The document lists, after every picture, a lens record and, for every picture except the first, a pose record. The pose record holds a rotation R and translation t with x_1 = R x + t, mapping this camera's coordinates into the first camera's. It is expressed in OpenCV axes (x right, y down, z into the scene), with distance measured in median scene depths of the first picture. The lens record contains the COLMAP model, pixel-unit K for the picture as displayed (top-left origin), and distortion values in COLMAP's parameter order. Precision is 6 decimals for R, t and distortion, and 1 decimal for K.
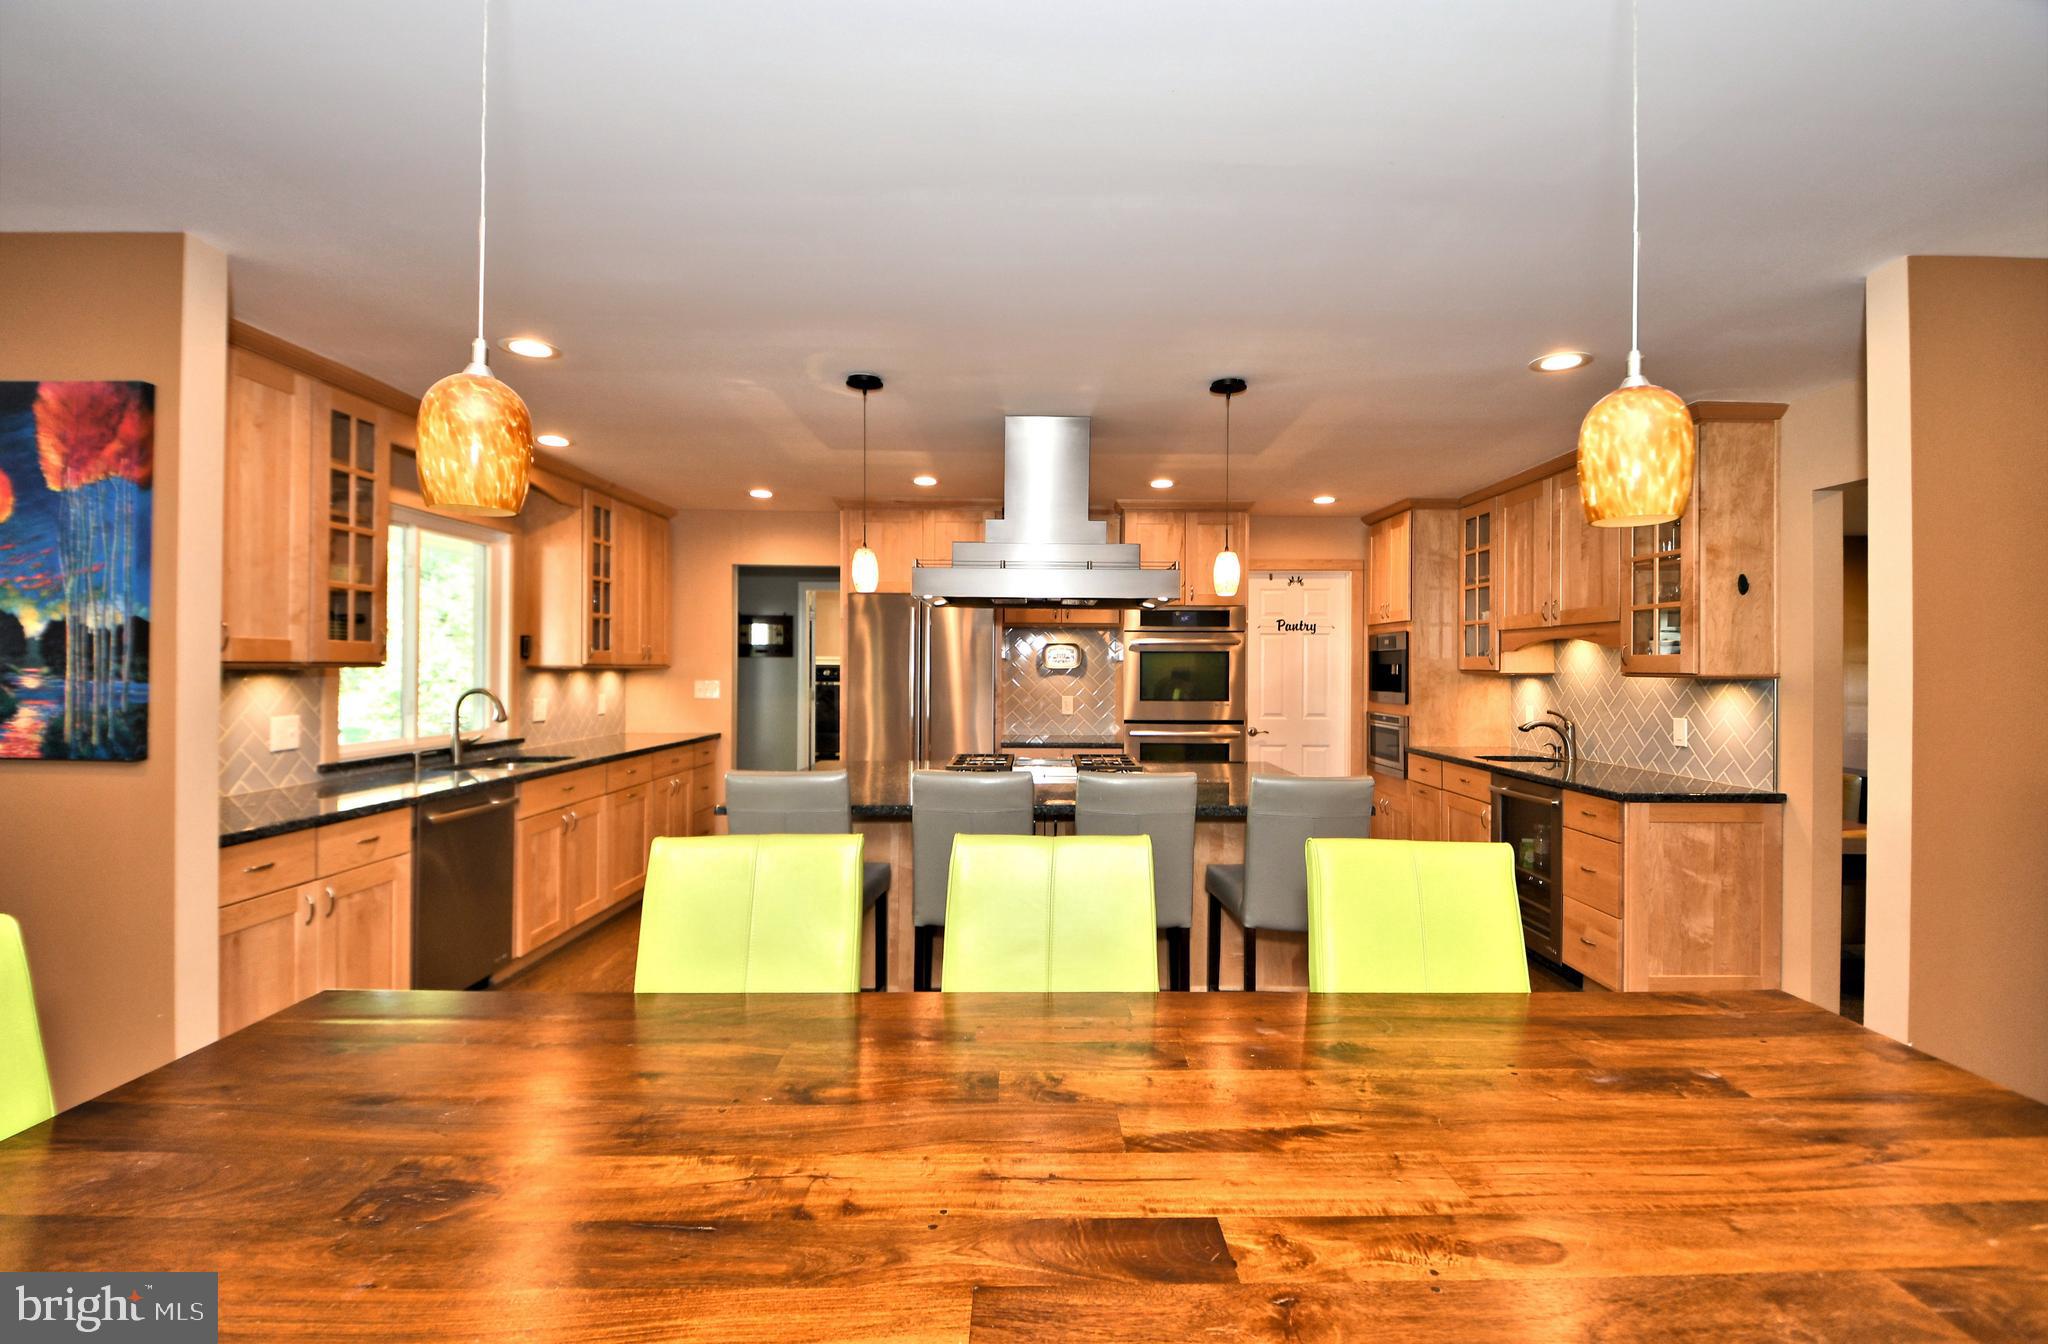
lens RADIAL K [[877.1, 0, 1024.0], [0, 877.1, 672.0], [0, 0, 1]] dist [-0.000015, -0.000015]
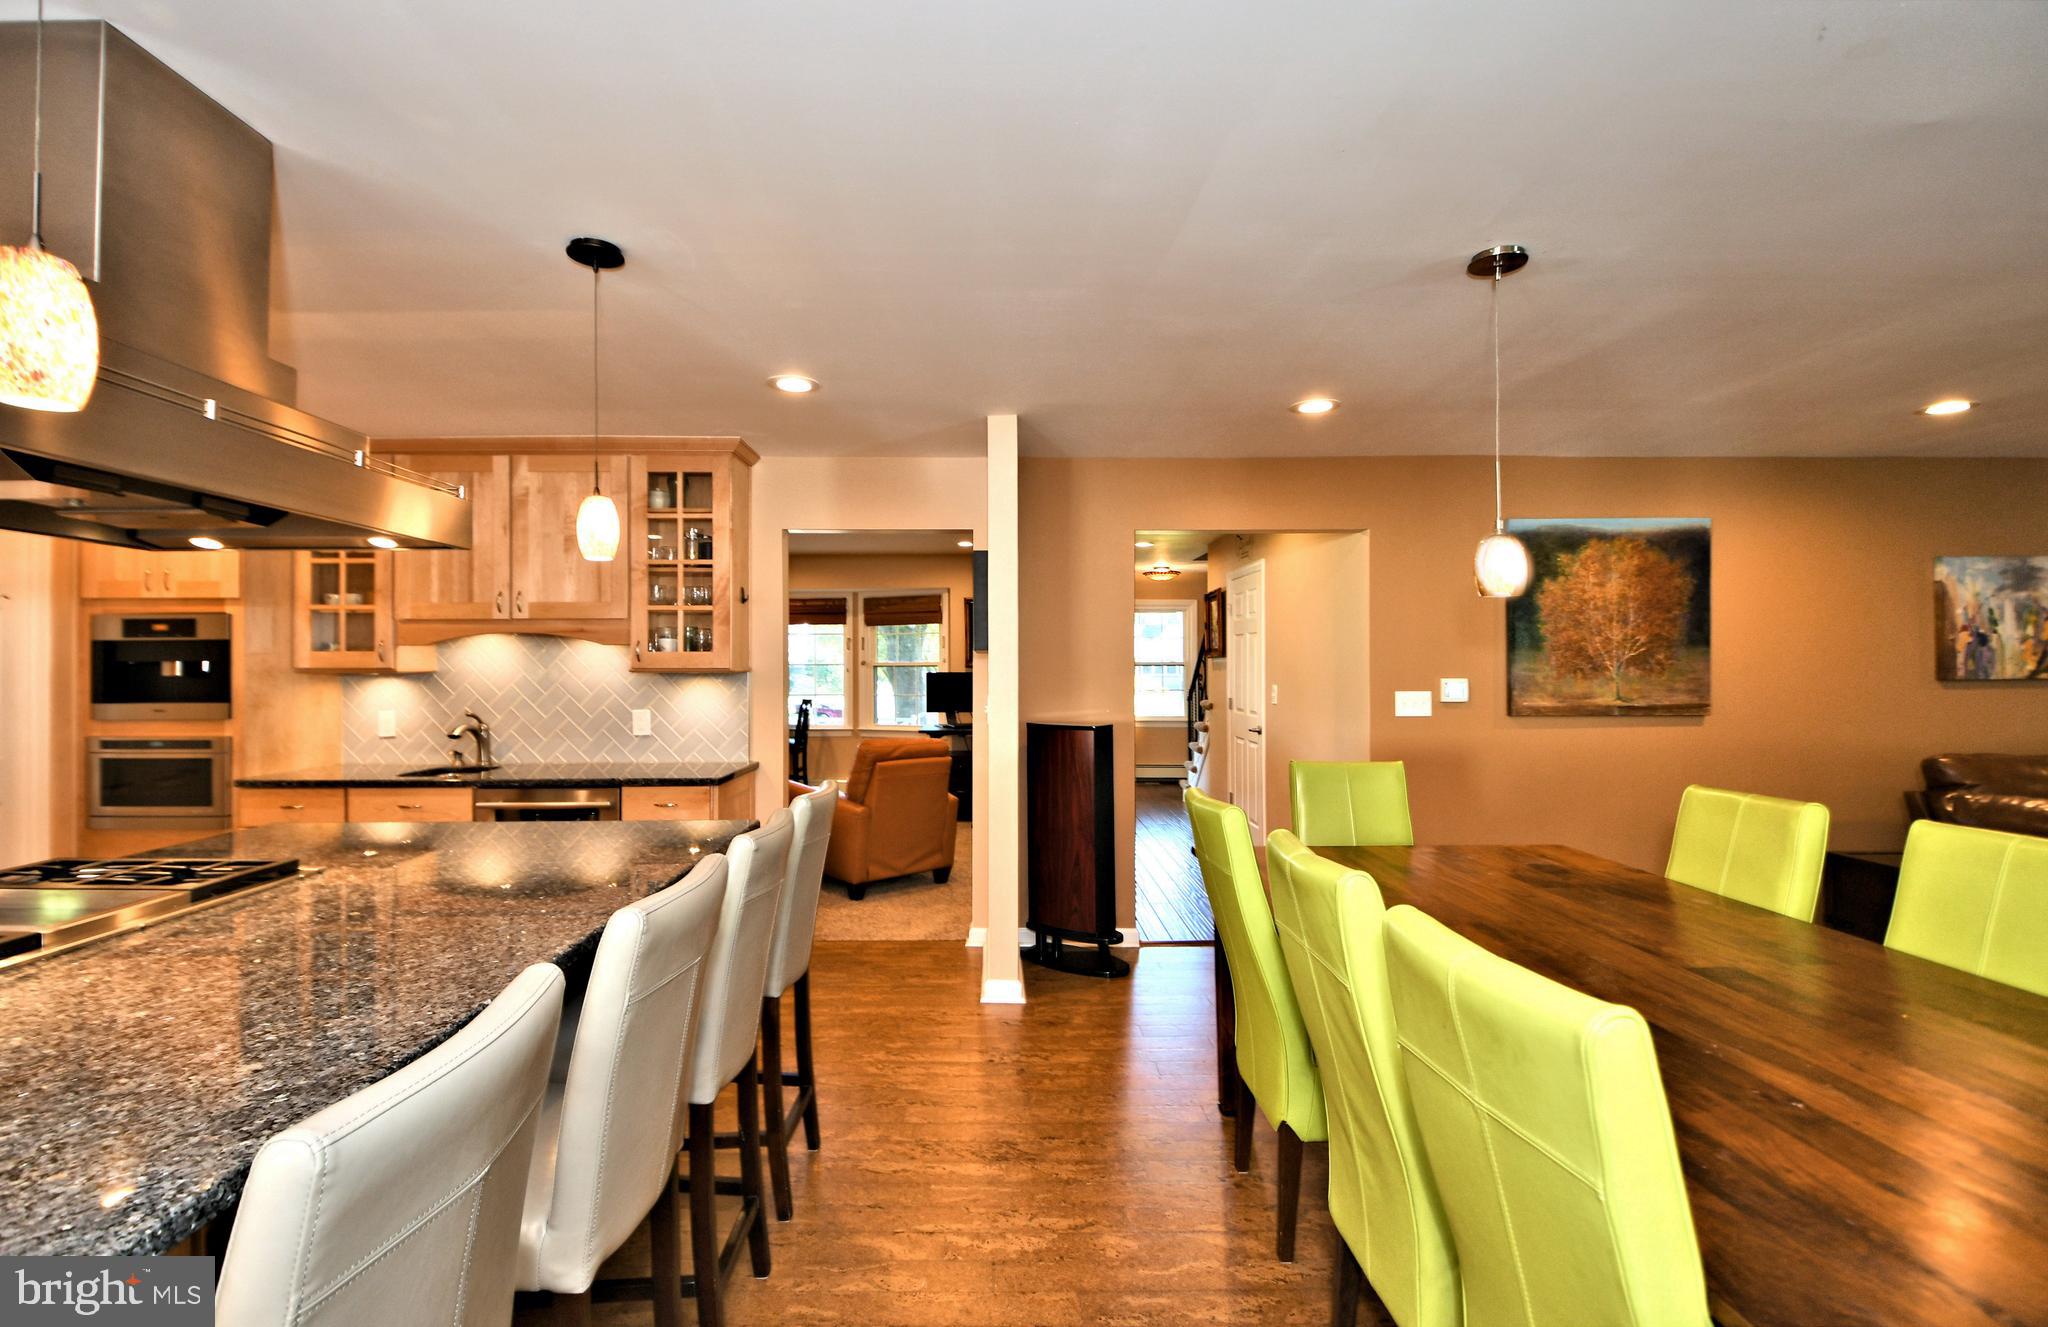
lens RADIAL K [[894.2, 0, 1024.0], [0, 894.2, 663.5], [0, 0, 1]] dist [0.000159, 0.000006]
pose [[-0.024831, 0.000468, 0.999692, -0.340629], [0.009825, 0.999952, -0.000224, -0.000345], [-0.999643, 0.009816, -0.024834, 0.490276]]
